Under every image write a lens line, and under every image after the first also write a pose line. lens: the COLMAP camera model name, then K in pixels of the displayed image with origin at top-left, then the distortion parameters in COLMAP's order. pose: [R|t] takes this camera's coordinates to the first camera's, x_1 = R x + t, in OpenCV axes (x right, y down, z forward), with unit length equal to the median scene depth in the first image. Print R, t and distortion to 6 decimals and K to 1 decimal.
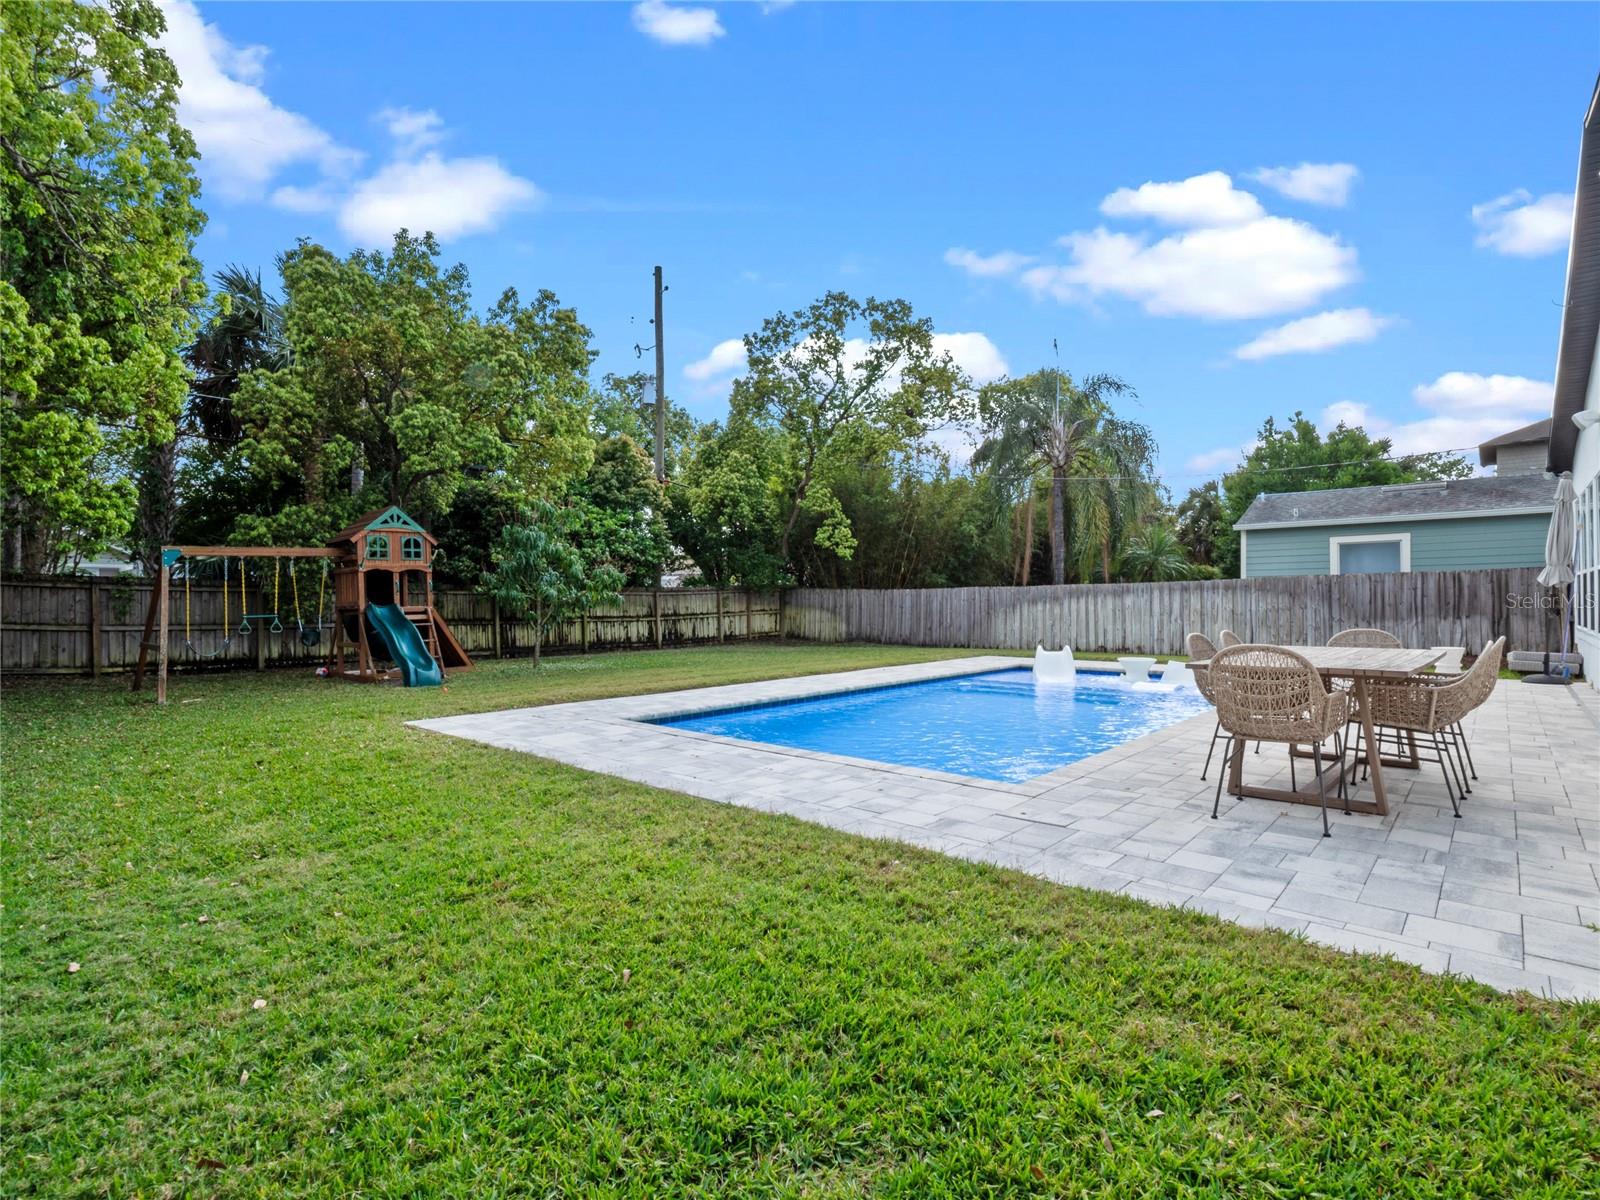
lens RADIAL K [[779.6, 0, 809.3], [0, 779.6, 602.7], [0, 0, 1]] dist [-0.001406, -0.009676]
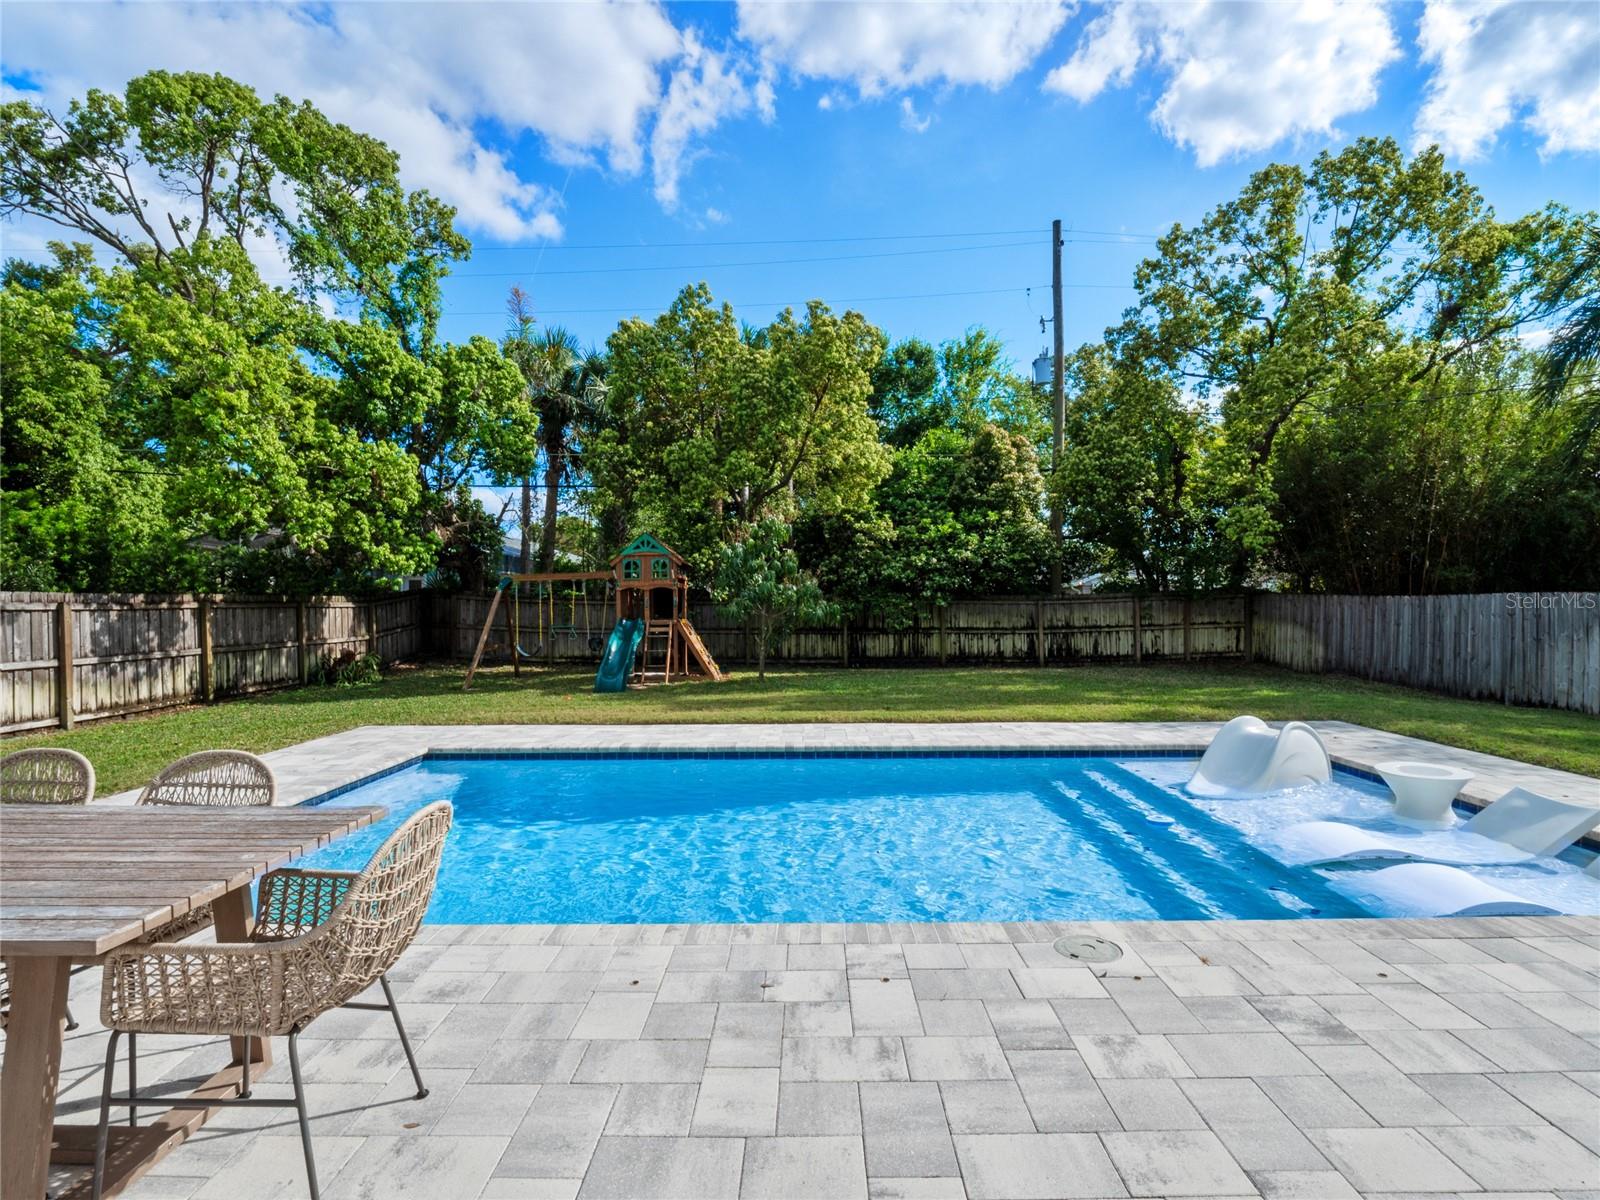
lens RADIAL K [[779.6, 0, 809.3], [0, 779.6, 602.7], [0, 0, 1]] dist [-0.001406, -0.009676]
pose [[0.659873, 0.003037, -0.751371, 0.287813], [-0.000338, 0.999993, 0.003745, -0.014592], [0.751377, -0.002217, 0.659869, 0.241997]]
